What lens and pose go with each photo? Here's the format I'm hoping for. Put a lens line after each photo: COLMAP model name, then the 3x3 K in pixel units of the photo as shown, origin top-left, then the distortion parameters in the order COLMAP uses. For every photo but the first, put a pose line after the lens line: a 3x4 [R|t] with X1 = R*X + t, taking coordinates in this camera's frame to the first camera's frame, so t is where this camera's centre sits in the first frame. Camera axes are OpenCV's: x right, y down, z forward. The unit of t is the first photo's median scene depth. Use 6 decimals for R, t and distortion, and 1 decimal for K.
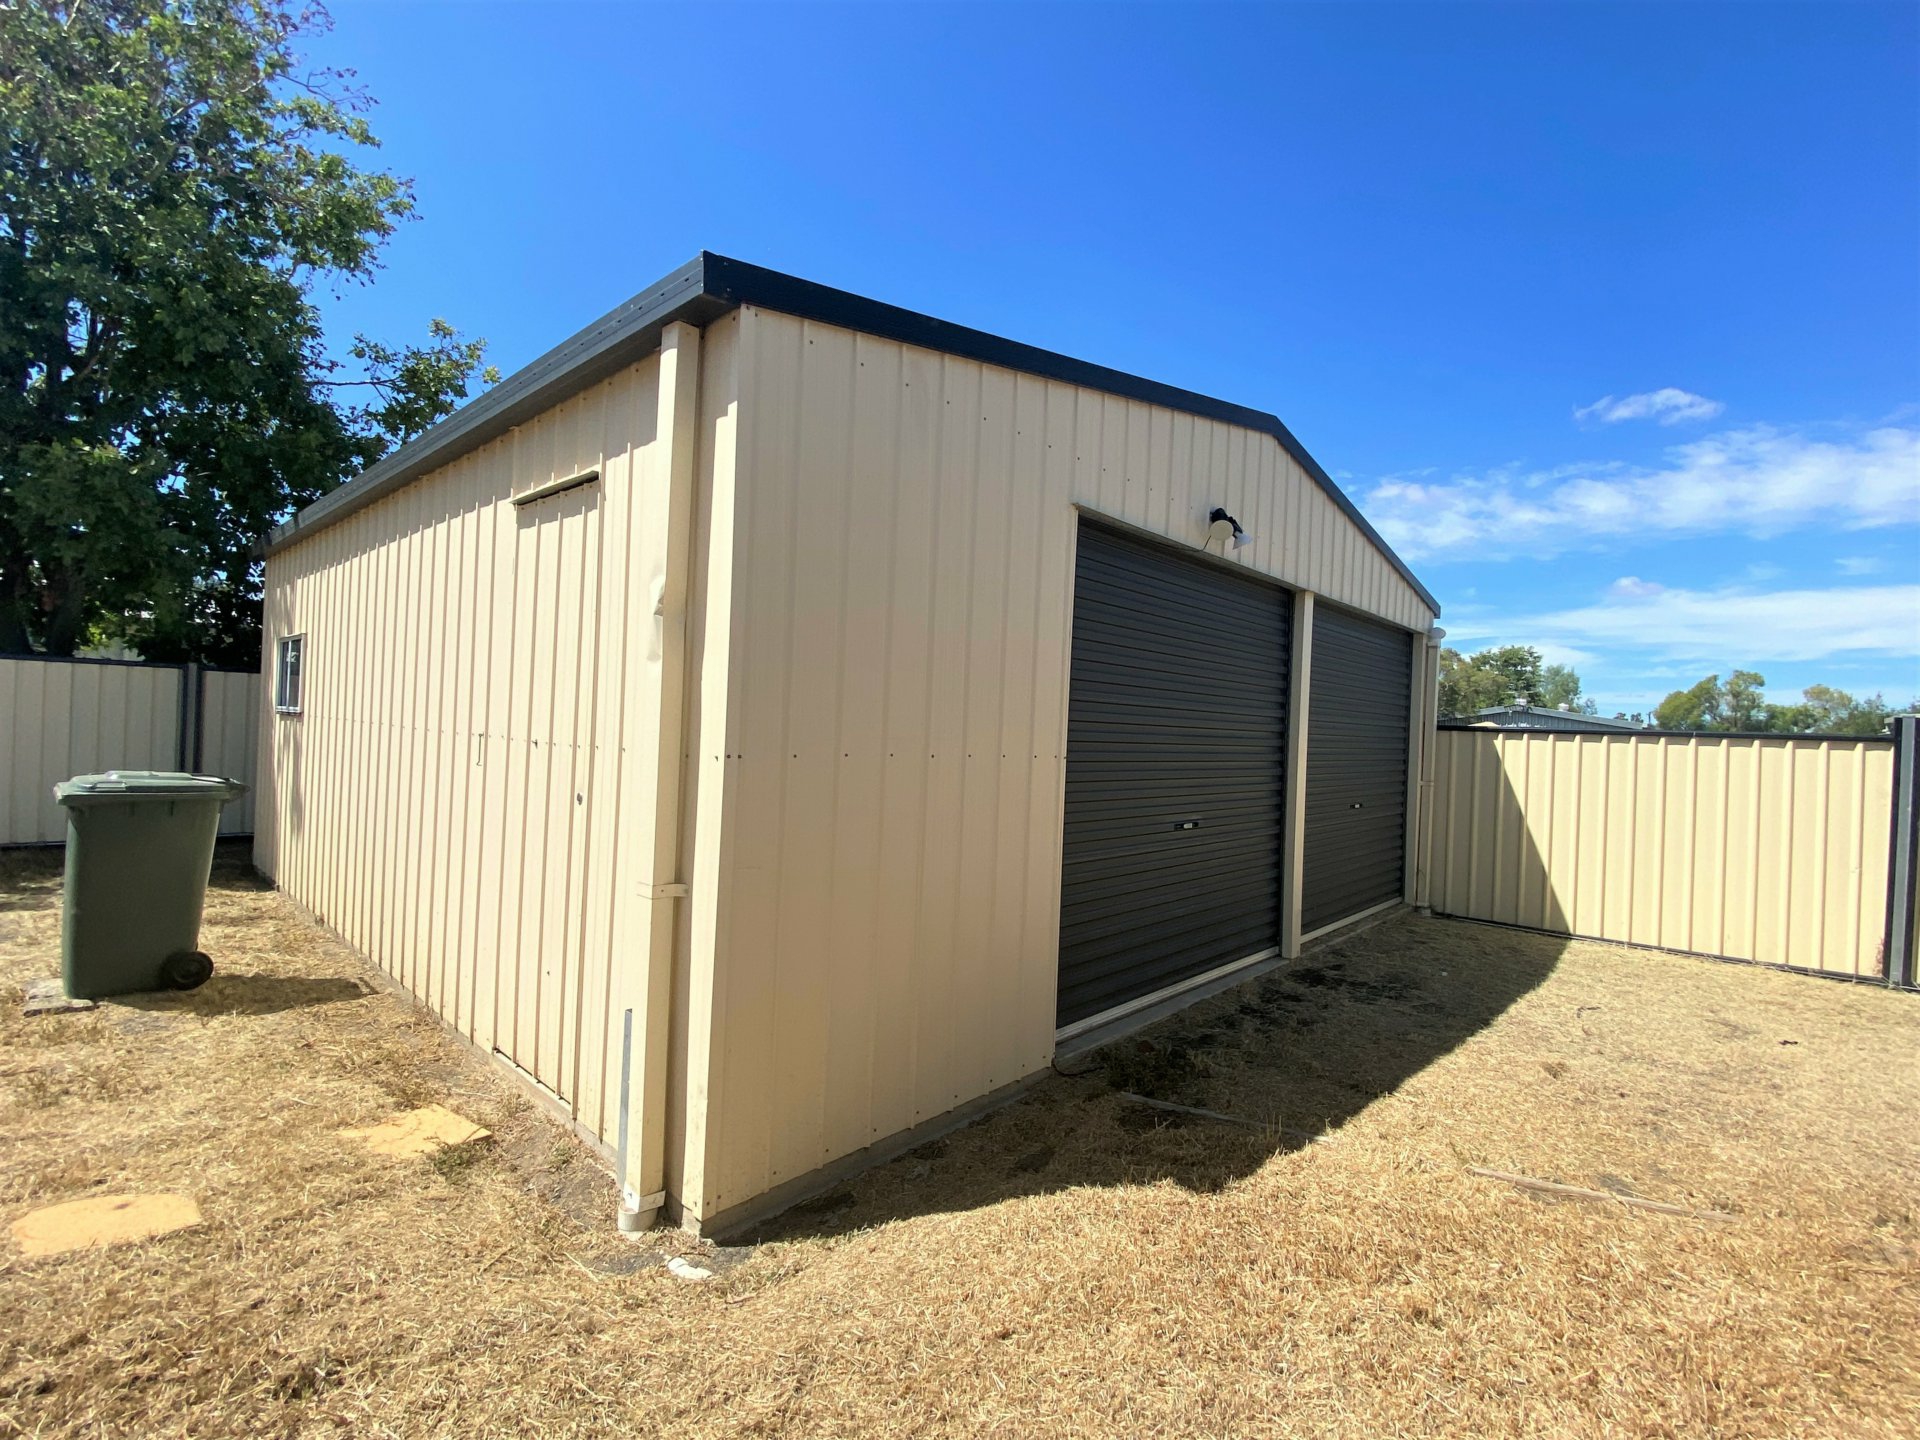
lens RADIAL K [[854.3, 0, 960.0], [0, 854.3, 720.0], [0, 0, 1]] dist [0.014007, -0.018138]
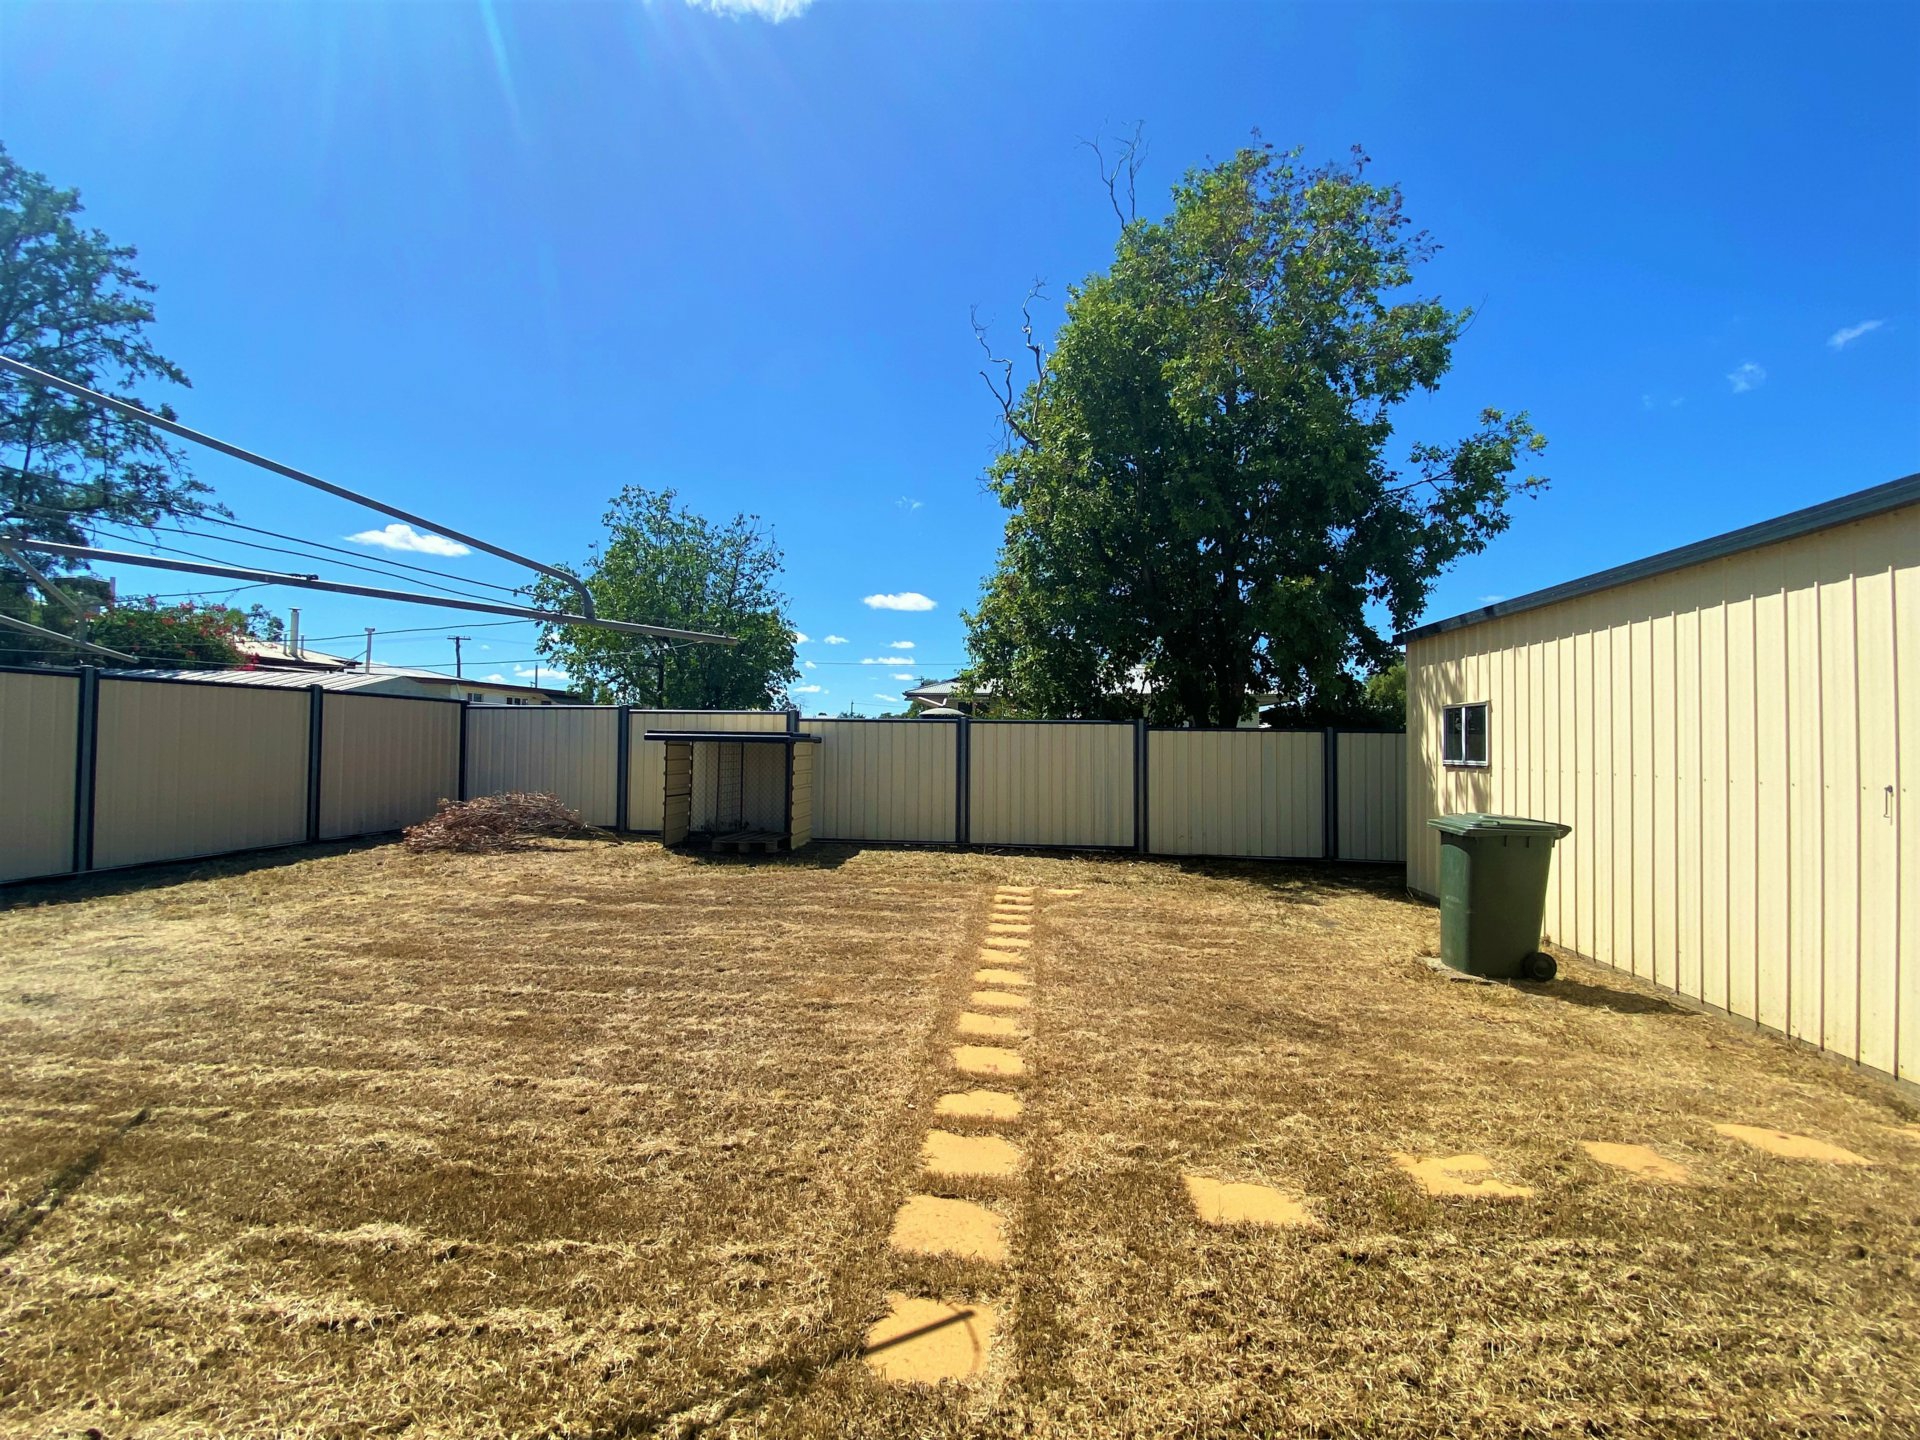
lens RADIAL K [[854.3, 0, 960.0], [0, 854.3, 720.0], [0, 0, 1]] dist [0.014007, -0.018138]
pose [[0.597506, -0.056231, -0.799891, -0.216558], [0.020281, 0.998279, -0.055028, -0.019967], [0.801608, 0.016657, 0.597618, -0.311035]]
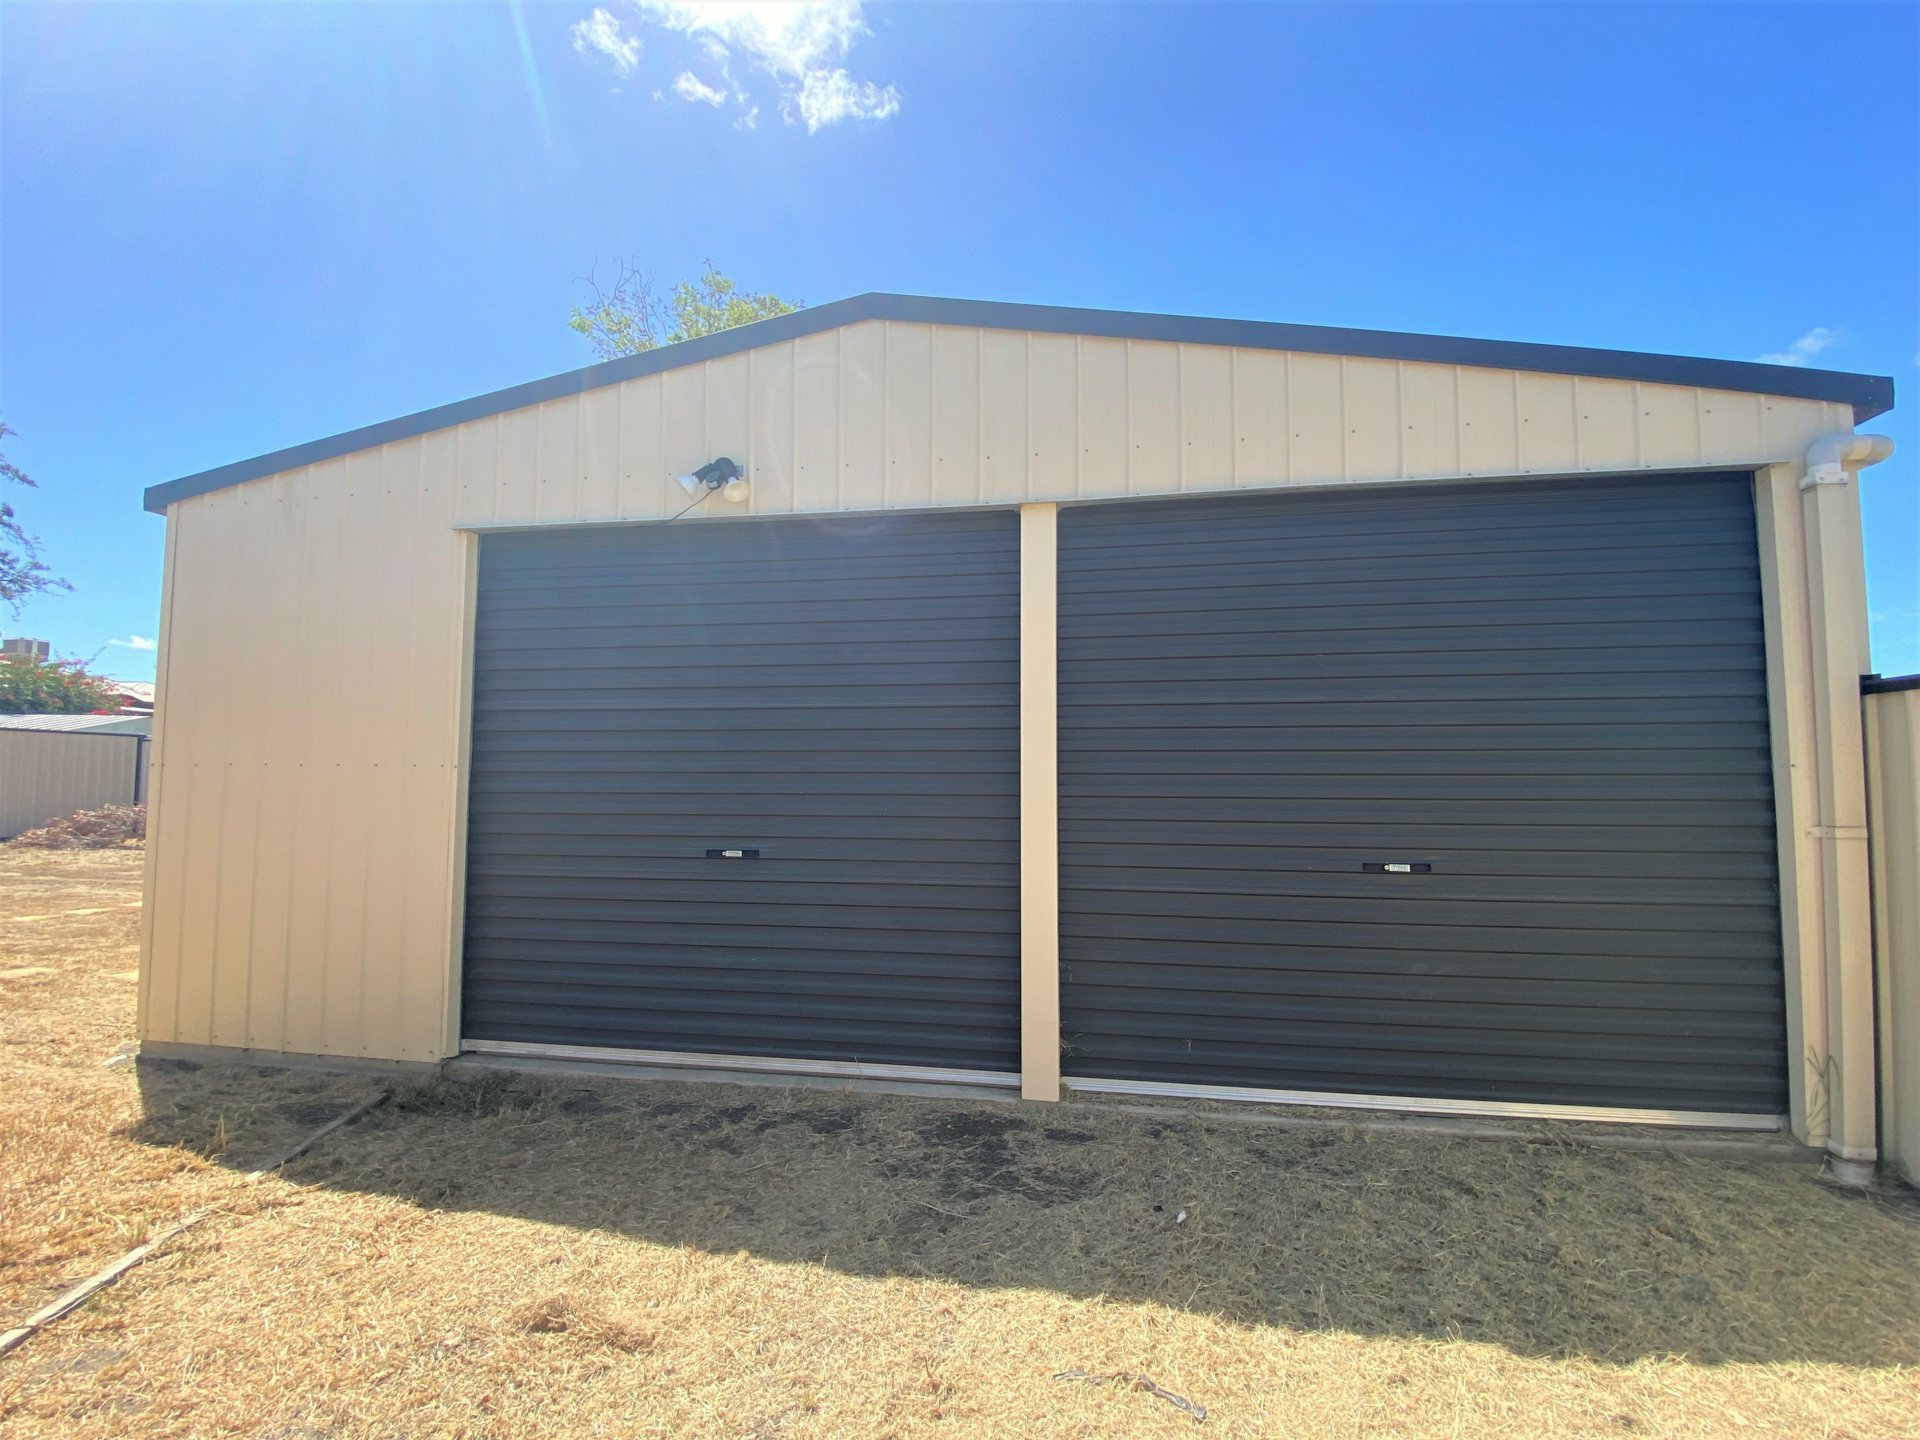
lens RADIAL K [[854.3, 0, 960.0], [0, 854.3, 720.0], [0, 0, 1]] dist [0.014007, -0.018138]
pose [[0.544818, -0.098588, -0.832739, 1.040493], [0.026118, 0.994578, -0.100661, 0.083368], [0.838147, 0.033093, 0.544439, 0.726101]]
